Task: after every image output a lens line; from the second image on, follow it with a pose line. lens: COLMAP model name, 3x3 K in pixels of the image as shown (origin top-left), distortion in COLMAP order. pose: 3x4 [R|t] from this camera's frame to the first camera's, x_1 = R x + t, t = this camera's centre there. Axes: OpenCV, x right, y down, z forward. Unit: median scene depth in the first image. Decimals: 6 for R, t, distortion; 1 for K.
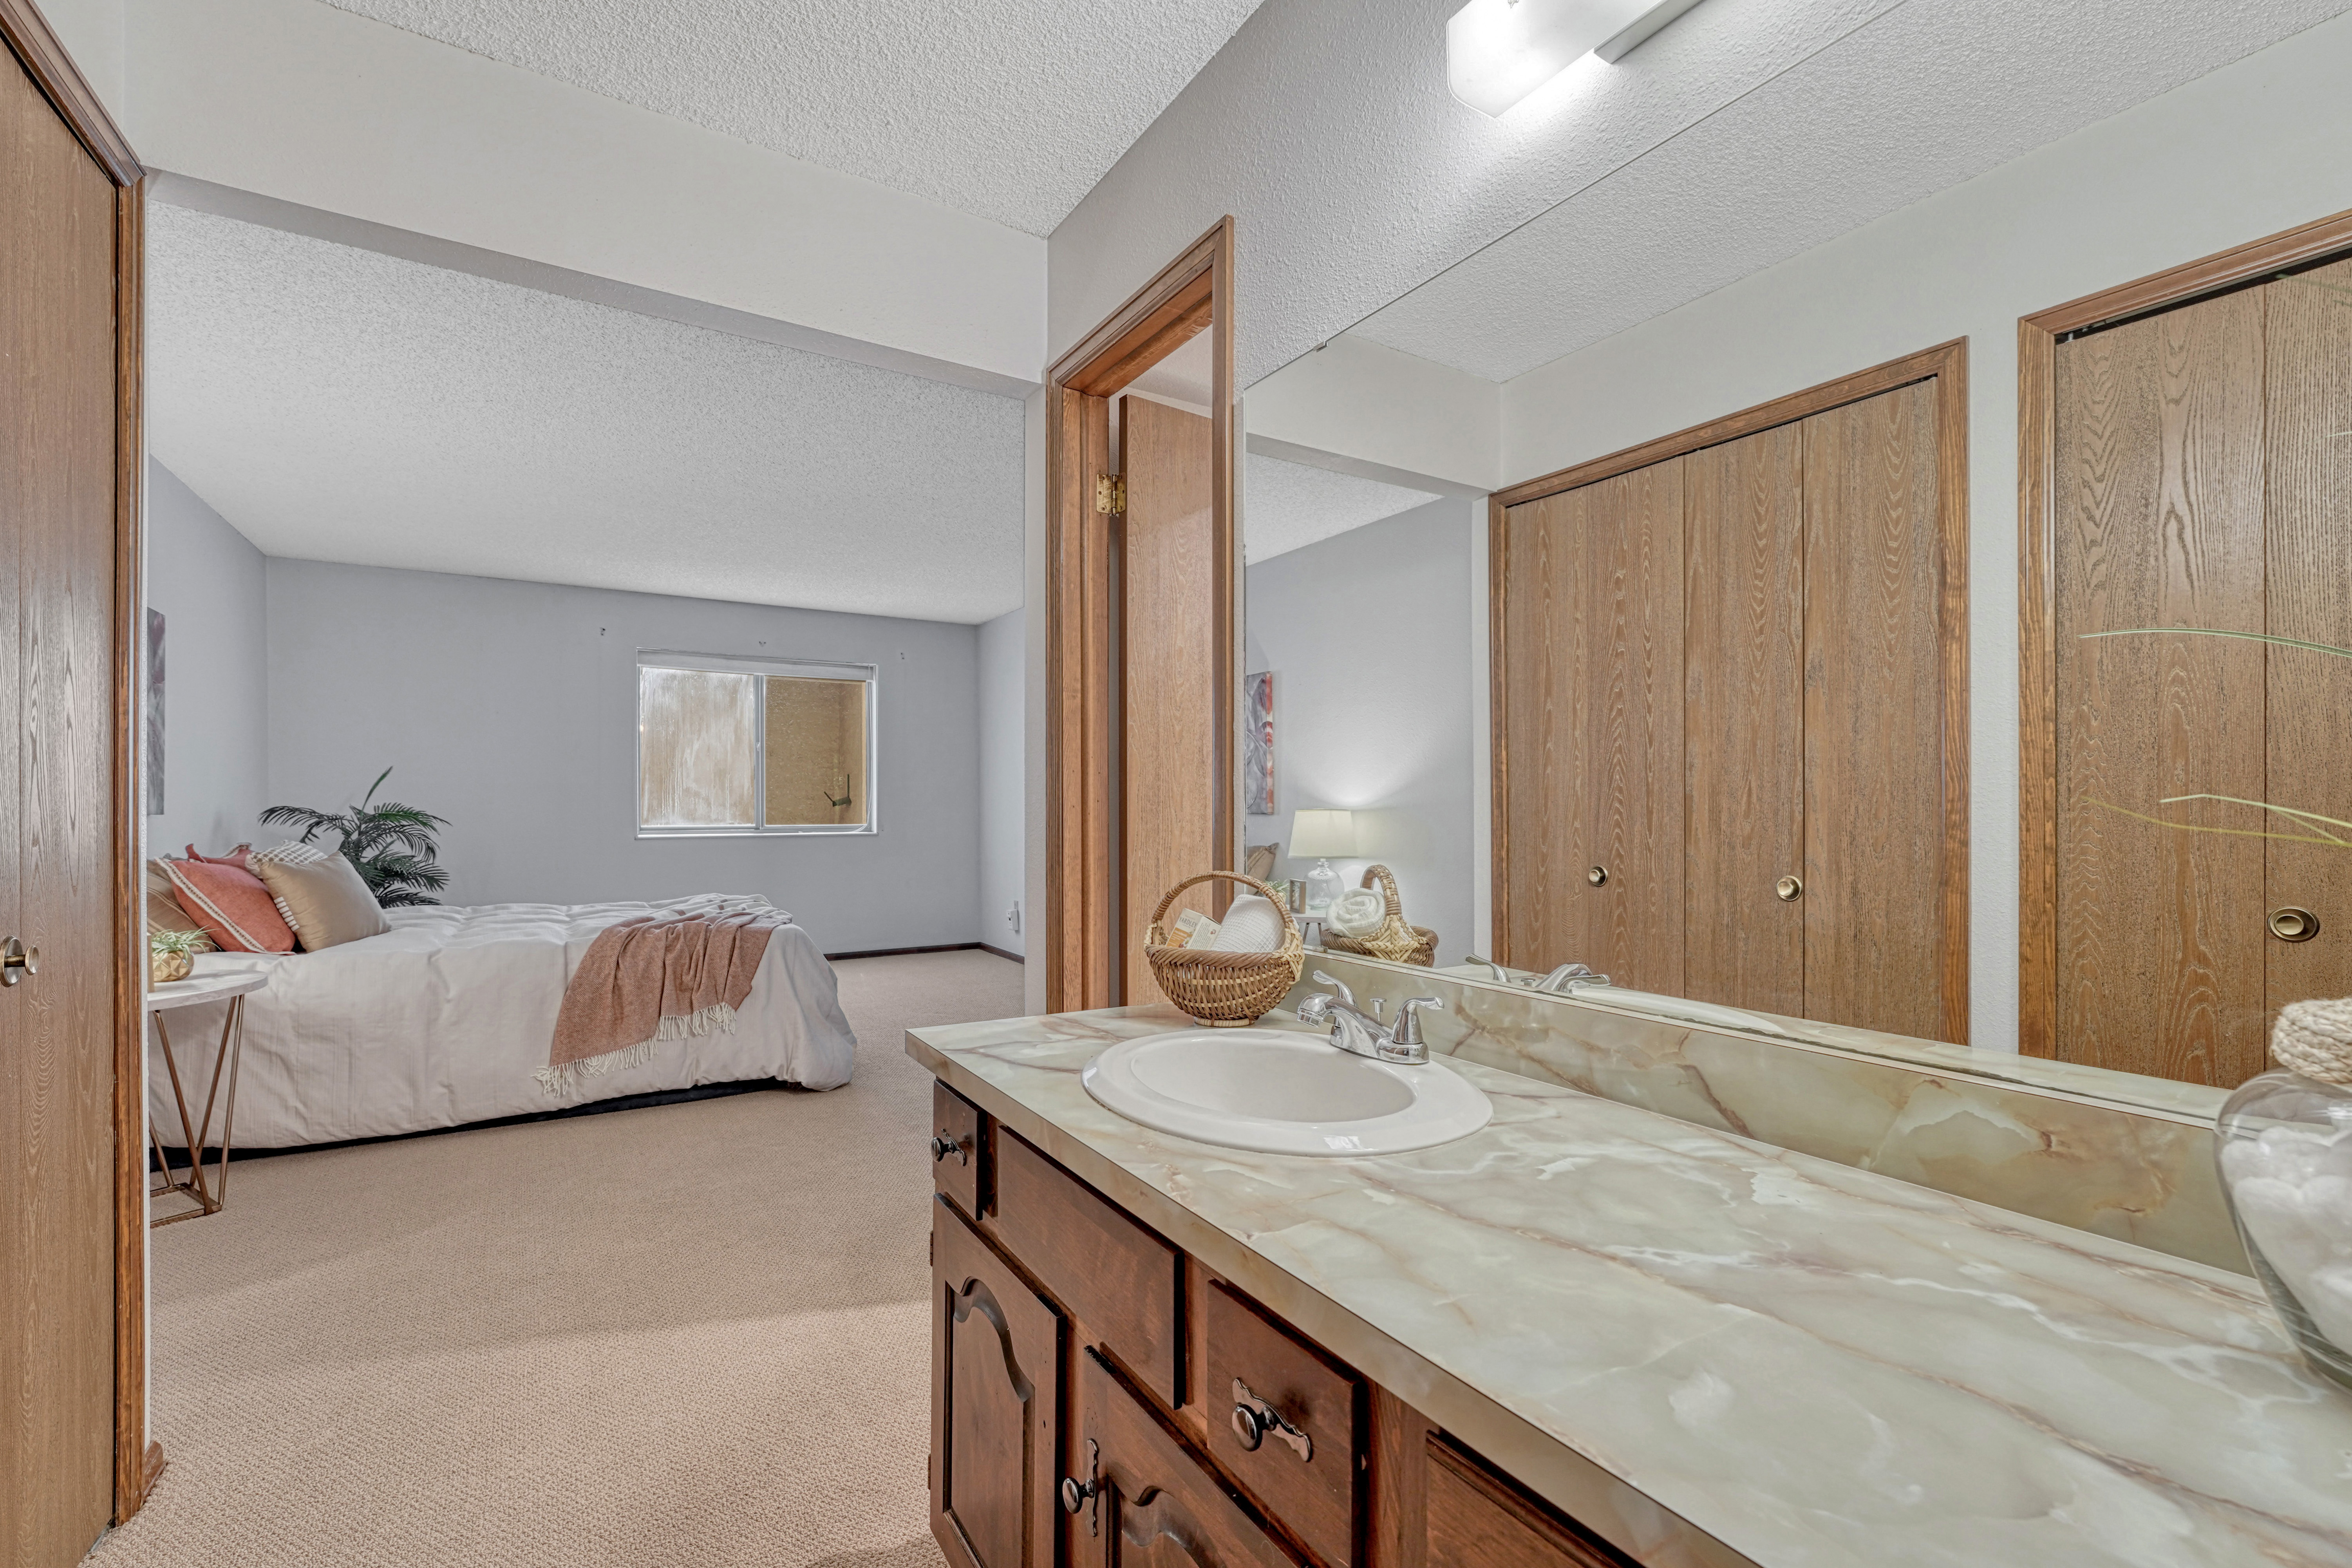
lens RADIAL K [[1046.2, 0, 1179.3], [0, 1046.2, 795.1], [0, 0, 1]] dist [-0.000960, -0.000022]
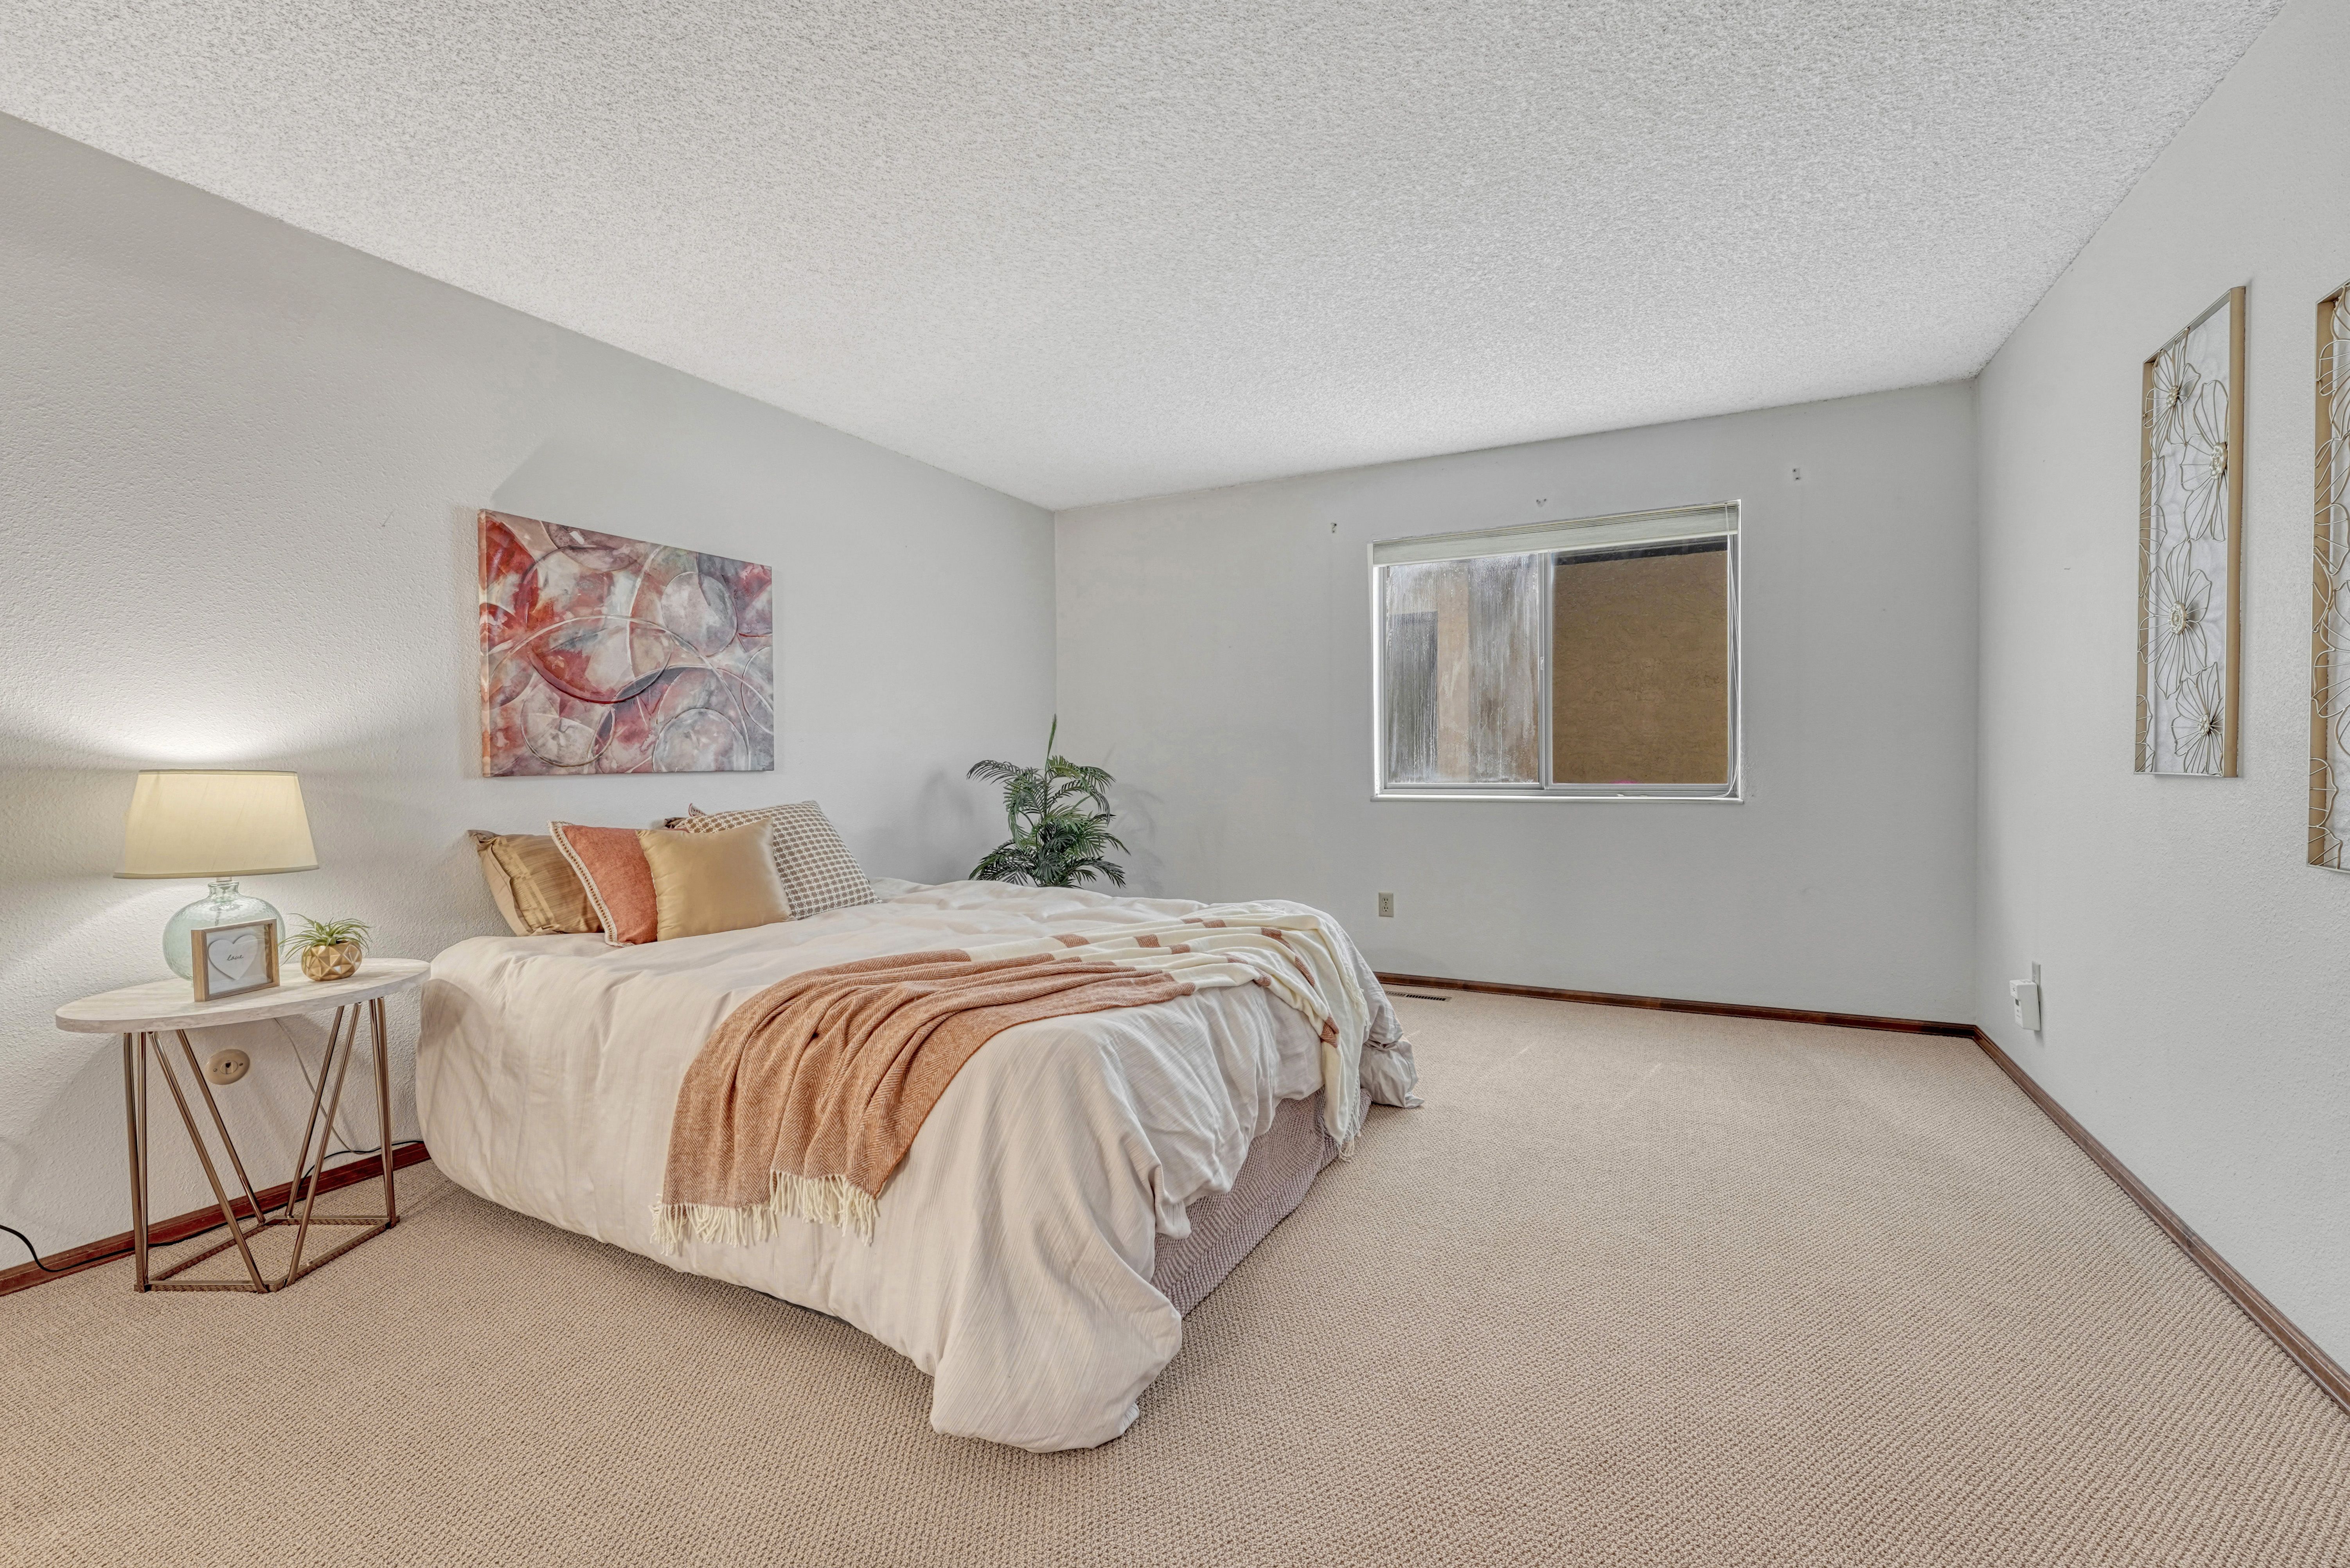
lens RADIAL K [[997.8, 0, 1175.0], [0, 997.8, 784.0], [0, 0, 1]] dist [0.000390, 0.000186]
pose [[0.520838, 0.014667, -0.853529, 0.011585], [0.020213, 0.999360, 0.029507, 0.006371], [0.853416, -0.032620, 0.520209, 0.489467]]
